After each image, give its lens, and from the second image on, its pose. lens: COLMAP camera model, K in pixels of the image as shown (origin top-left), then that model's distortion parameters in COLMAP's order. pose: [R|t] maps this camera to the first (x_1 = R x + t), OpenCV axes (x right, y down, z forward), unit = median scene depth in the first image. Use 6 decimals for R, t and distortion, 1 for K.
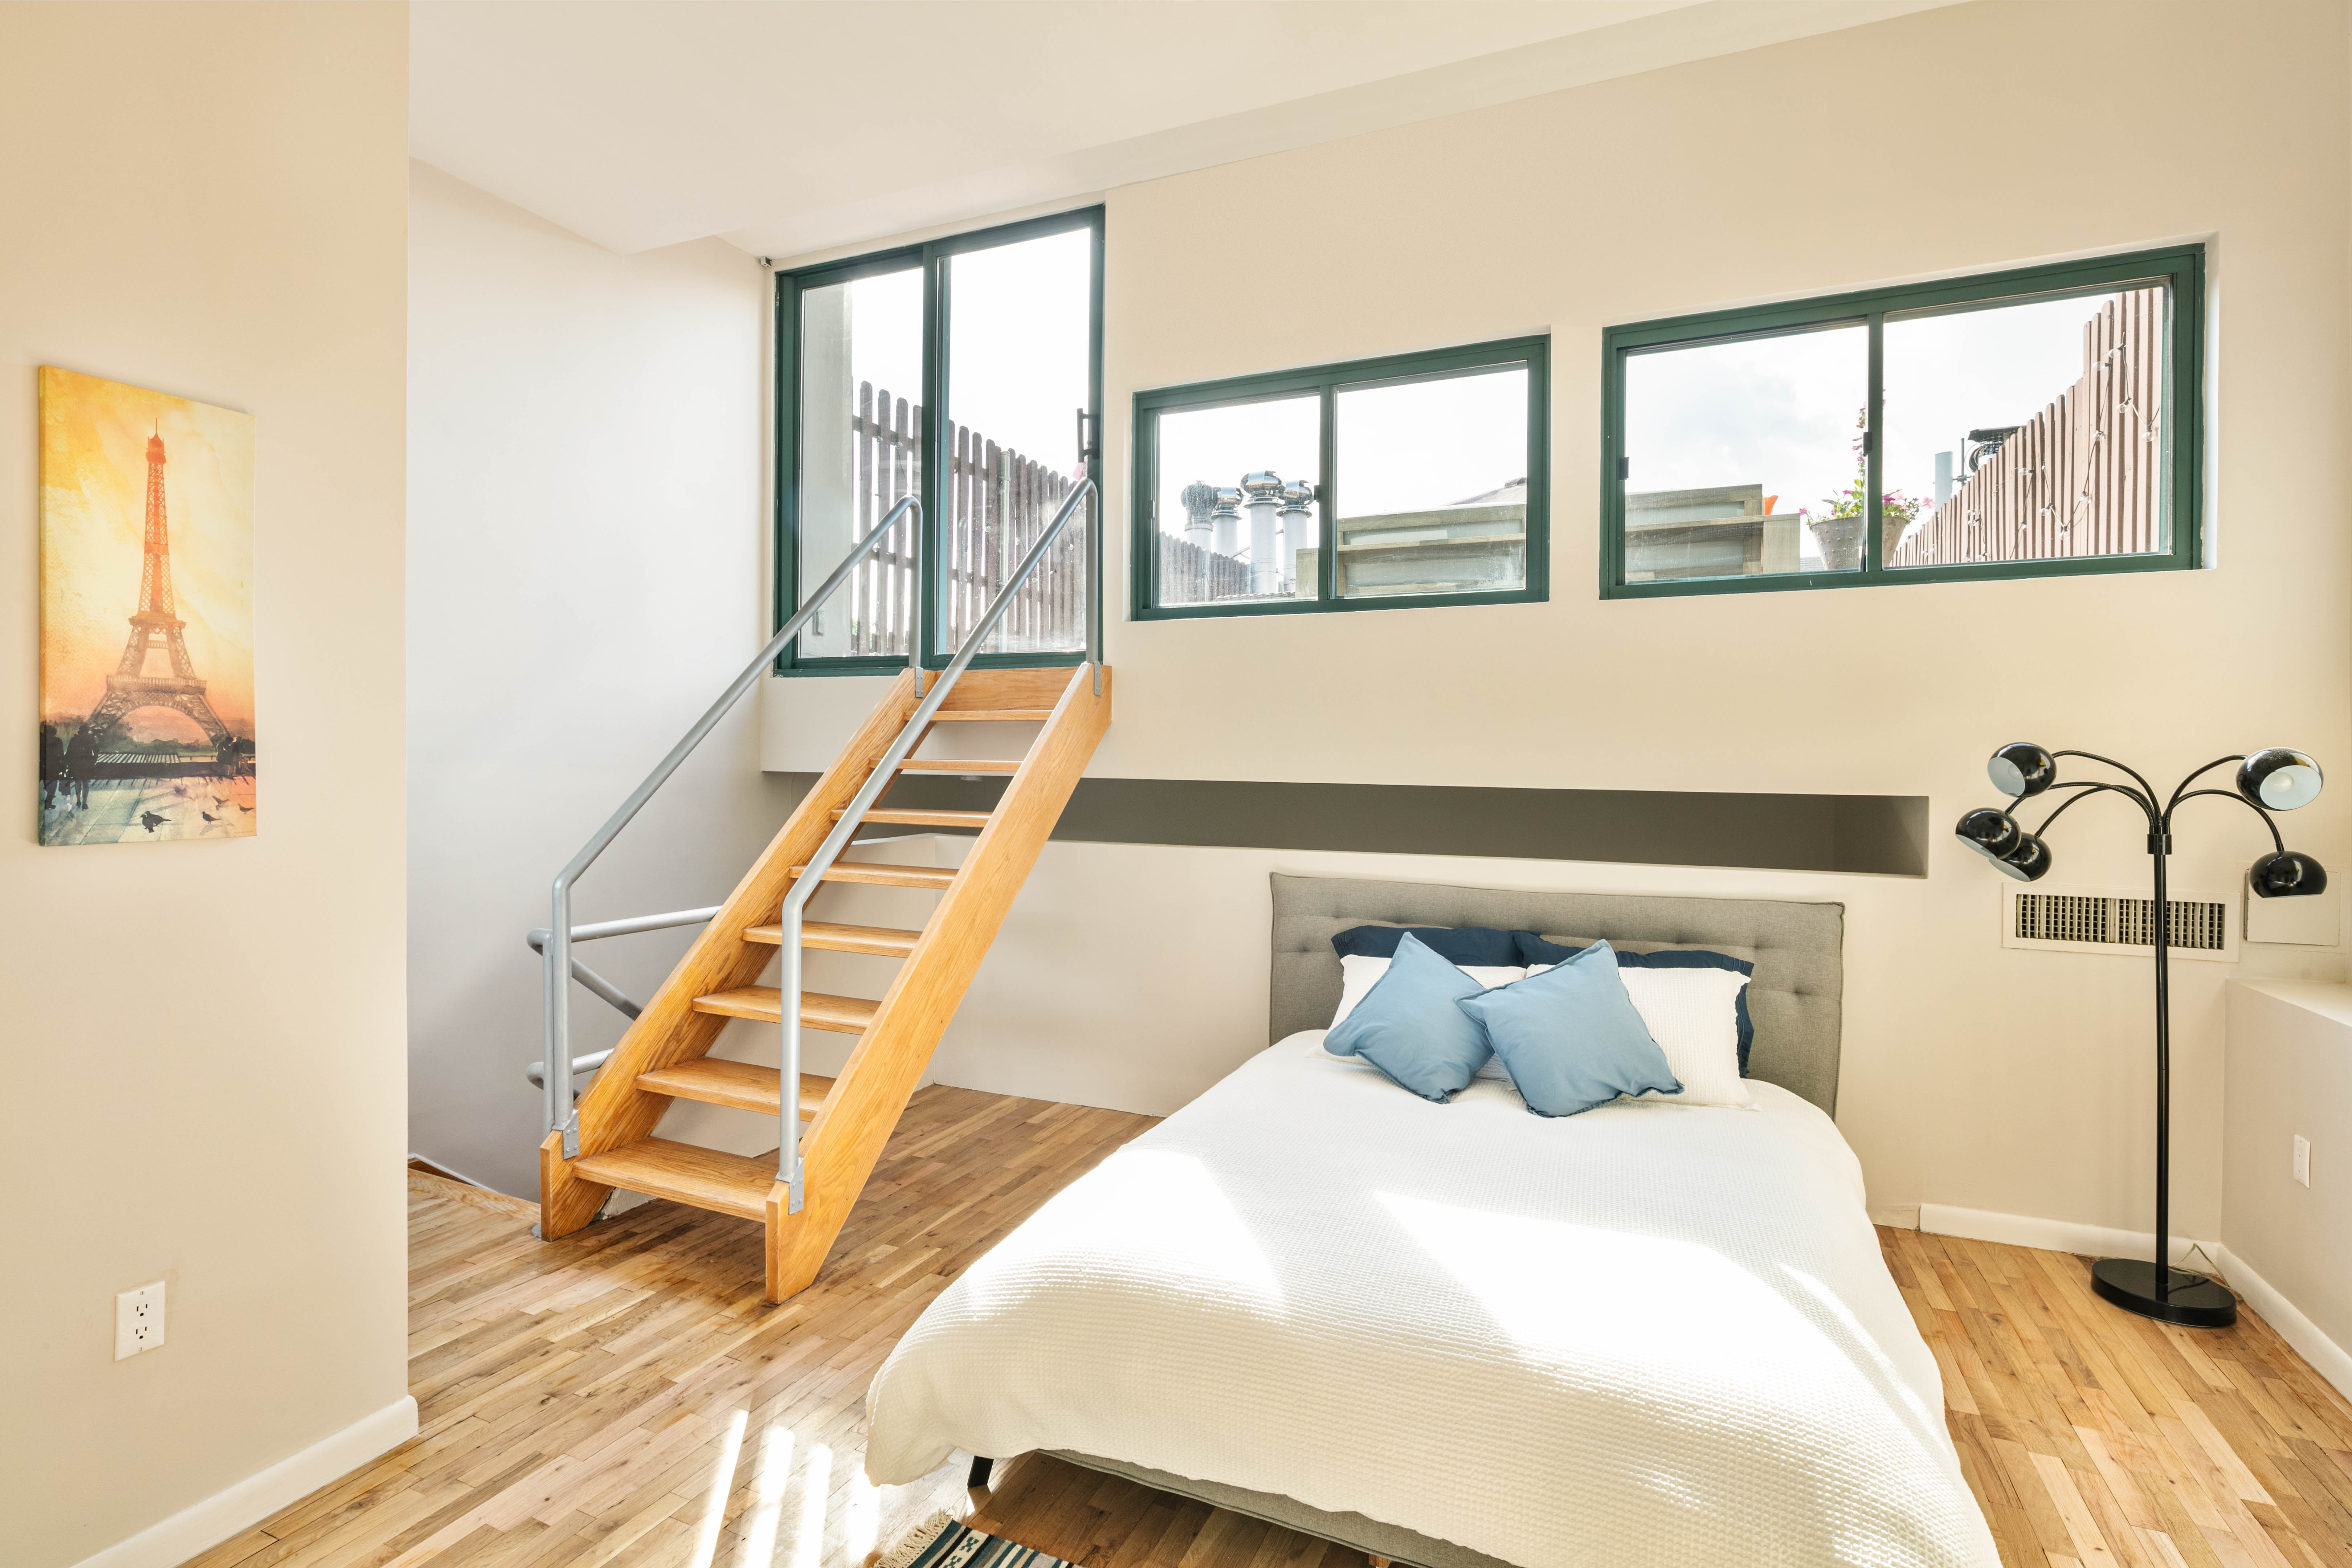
lens RADIAL K [[1156.0, 0, 1175.2], [0, 1156.0, 760.9], [0, 0, 1]] dist [0.024222, 0.000084]
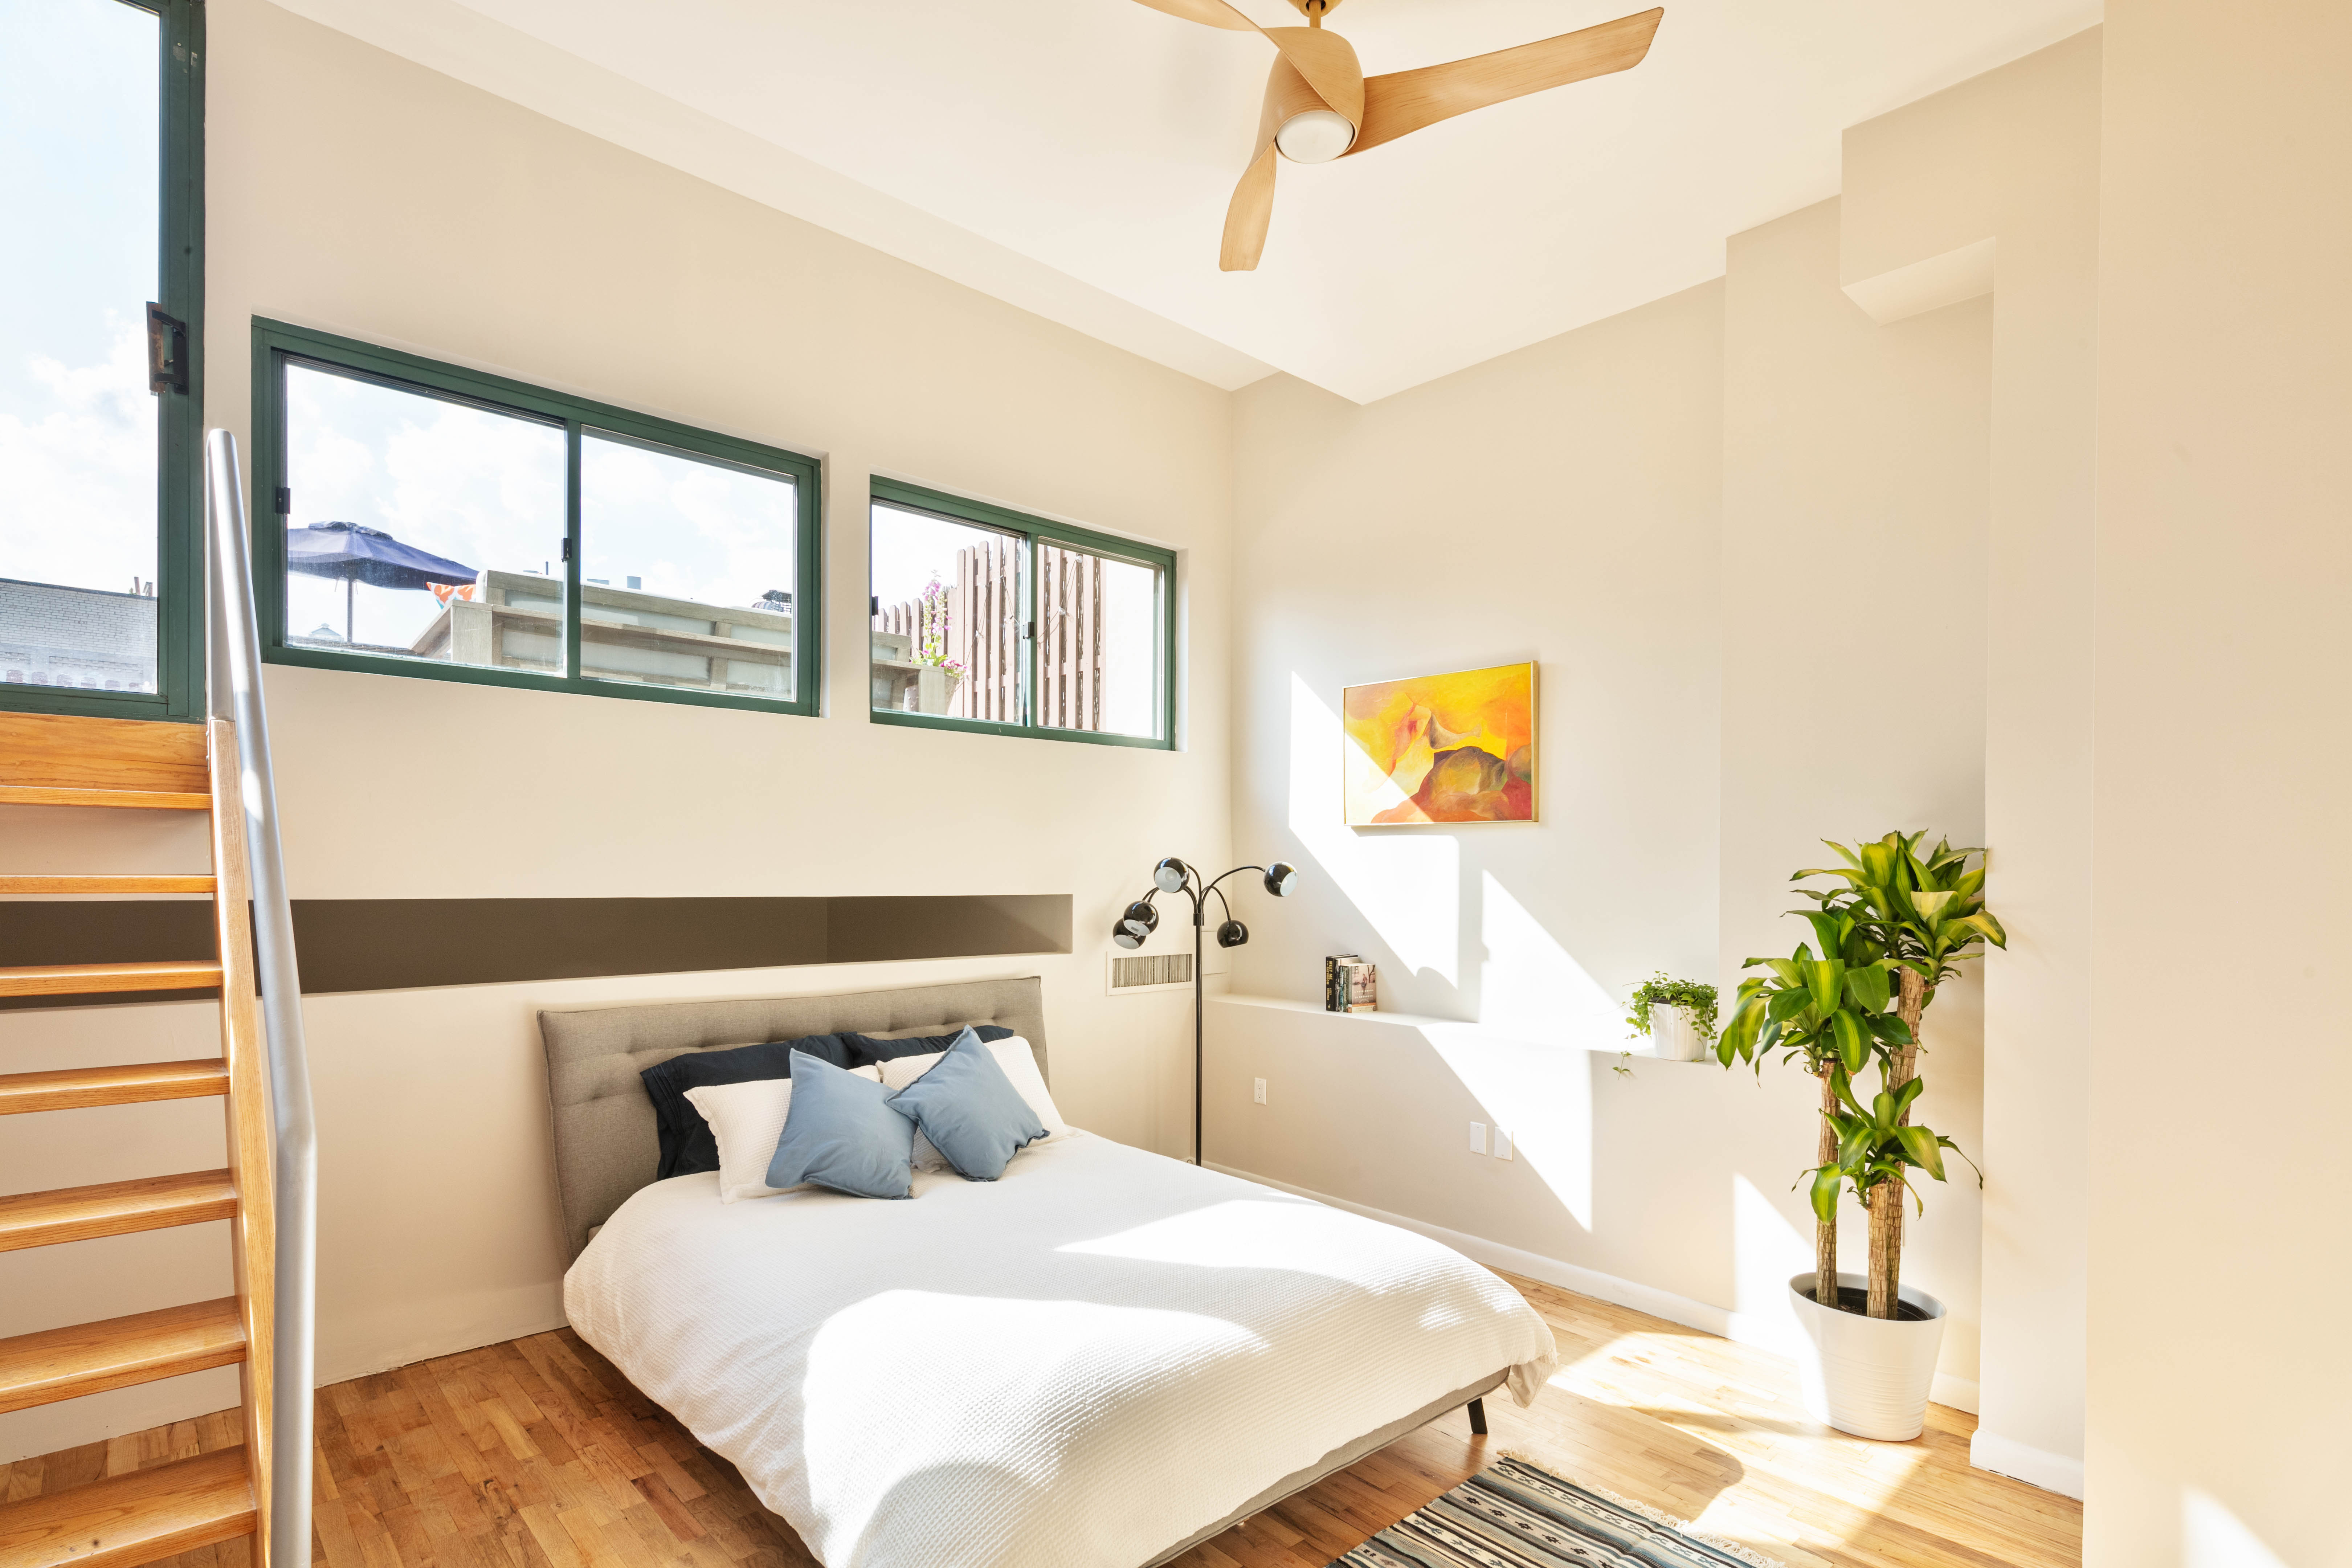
lens RADIAL K [[1174.8, 0, 1174.8], [0, 1174.8, 864.1], [0, 0, 1]] dist [0.043234, -0.000019]
pose [[0.411788, -0.005457, 0.911263, -0.510892], [-0.005945, 0.999945, 0.008674, -0.016330], [-0.911260, -0.008990, 0.411733, 0.266483]]
